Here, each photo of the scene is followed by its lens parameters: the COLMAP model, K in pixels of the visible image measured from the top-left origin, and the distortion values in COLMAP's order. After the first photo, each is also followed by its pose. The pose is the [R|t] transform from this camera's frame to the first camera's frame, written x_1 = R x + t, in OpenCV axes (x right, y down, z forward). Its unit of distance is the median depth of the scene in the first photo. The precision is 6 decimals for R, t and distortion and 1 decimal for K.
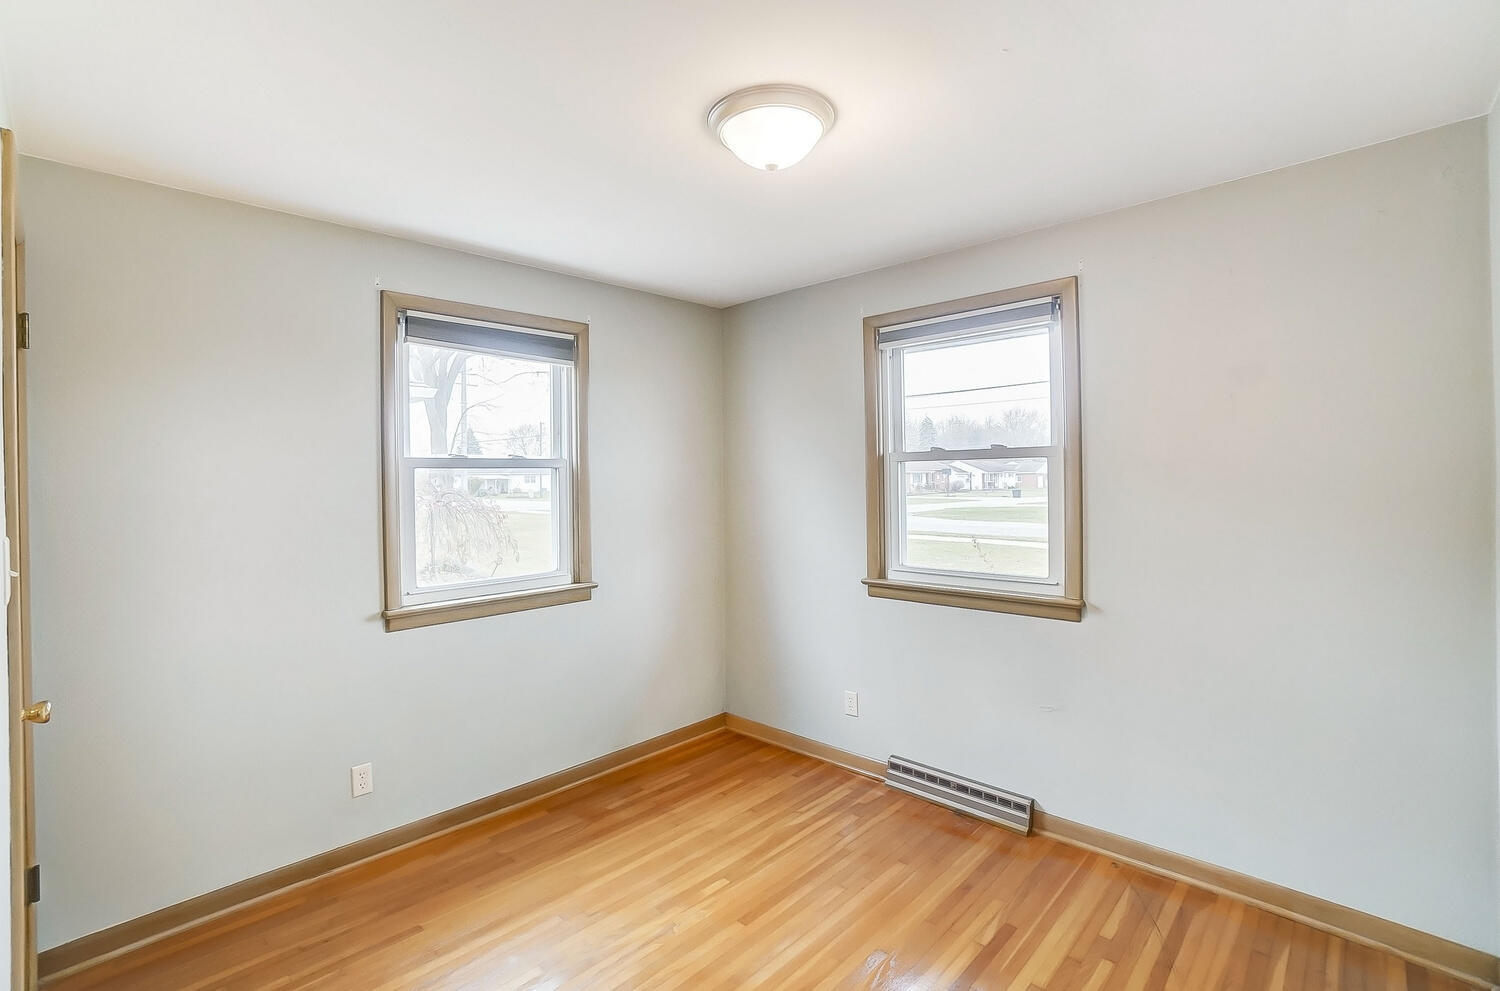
lens RADIAL K [[660.3, 0, 707.1], [0, 660.3, 476.0], [0, 0, 1]] dist [-0.015044, 0.000130]
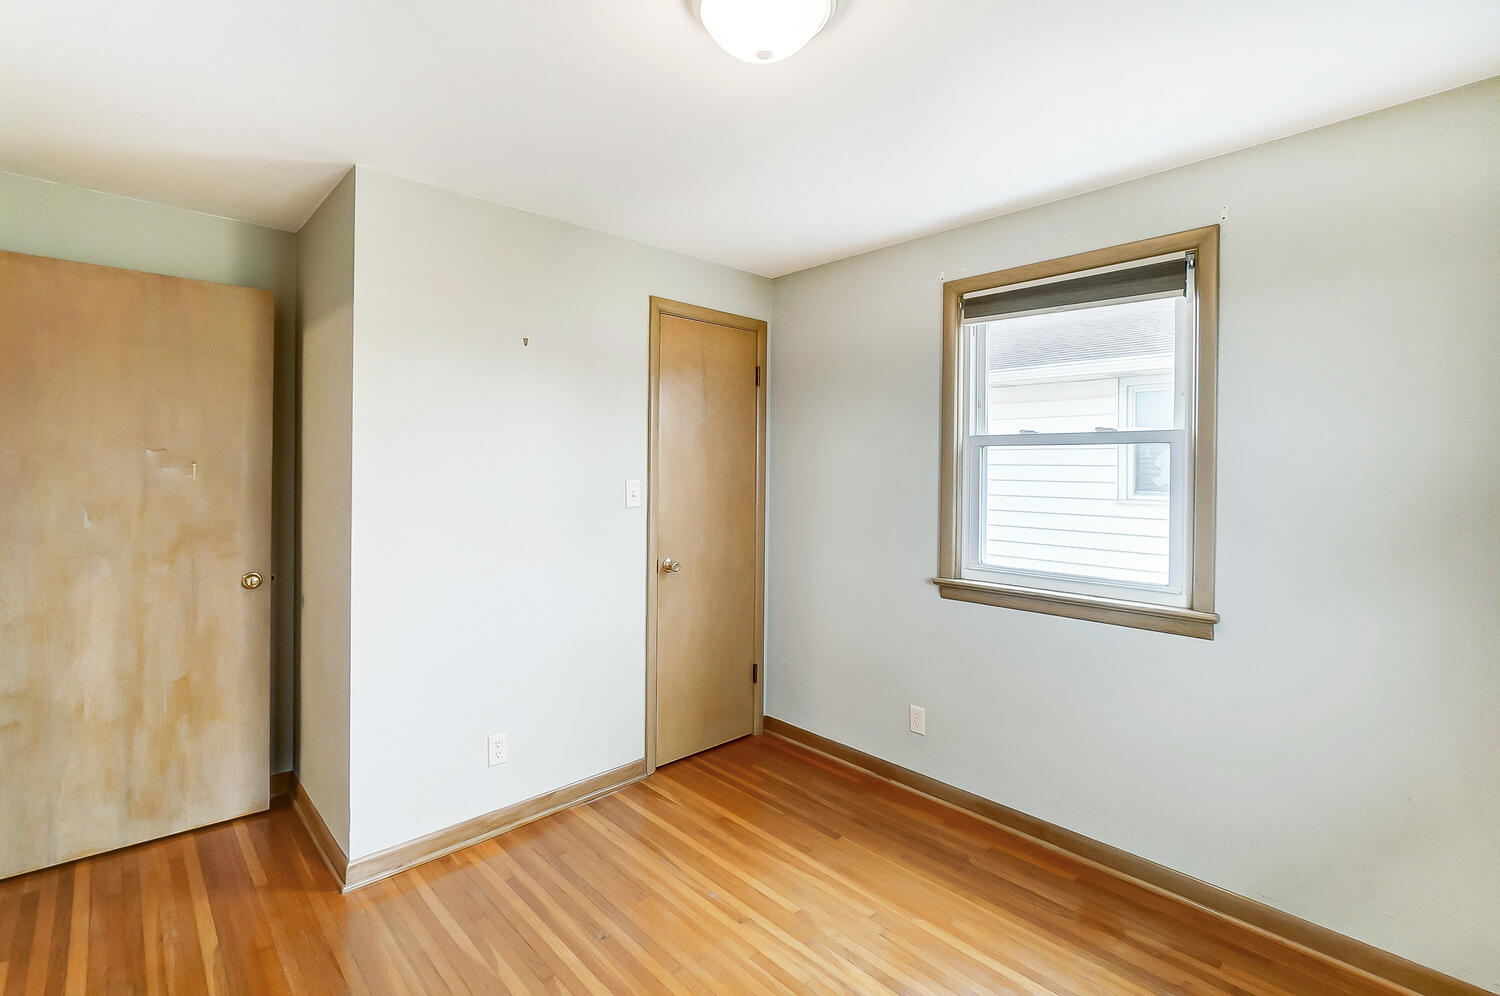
lens RADIAL K [[658.8, 0, 743.4], [0, 658.8, 464.9], [0, 0, 1]] dist [-0.057273, 0.016836]
pose [[-0.001857, -0.000375, -0.999998, 0.581887], [-0.014216, 0.999899, -0.000349, 0.024088], [0.999897, 0.014215, -0.001862, 0.668578]]
